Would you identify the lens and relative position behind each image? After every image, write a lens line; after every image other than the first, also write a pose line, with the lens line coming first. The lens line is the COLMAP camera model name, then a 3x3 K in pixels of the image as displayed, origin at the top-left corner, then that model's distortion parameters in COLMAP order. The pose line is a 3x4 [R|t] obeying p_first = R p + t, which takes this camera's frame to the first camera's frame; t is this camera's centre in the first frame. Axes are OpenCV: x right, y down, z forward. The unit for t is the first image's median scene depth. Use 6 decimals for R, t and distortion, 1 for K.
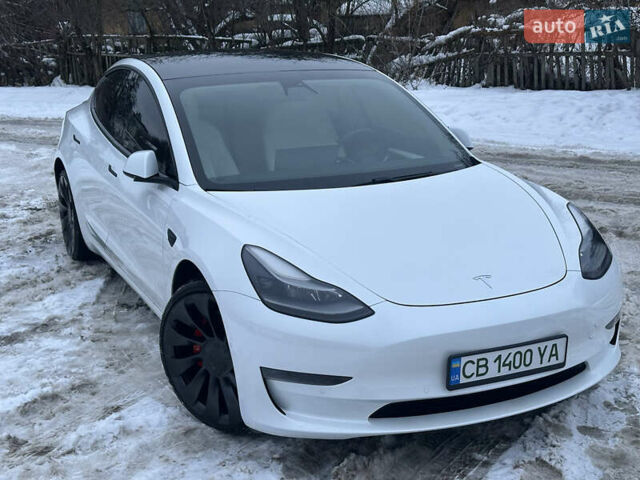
lens RADIAL K [[900.2, 0, 320.0], [0, 900.2, 240.0], [0, 0, 1]] dist [0.130566, -0.122830]
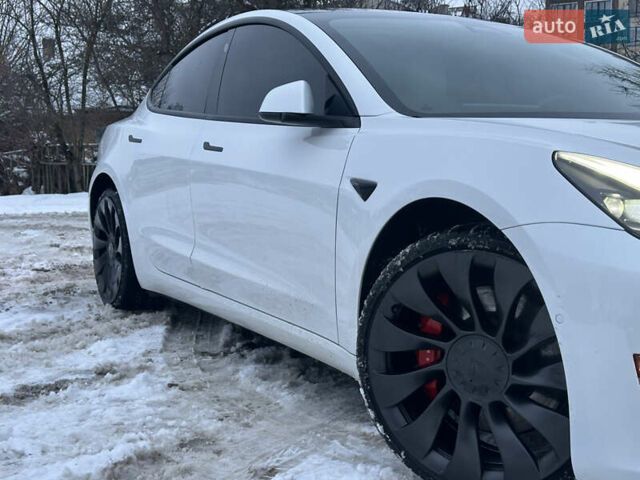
lens RADIAL K [[900.2, 0, 320.0], [0, 900.2, 240.0], [0, 0, 1]] dist [0.130566, -0.122830]
pose [[0.998484, 0.010273, 0.054085, -0.170294], [-0.001598, 0.987428, -0.158062, 0.098484], [-0.055029, 0.157736, 0.985947, 0.297443]]
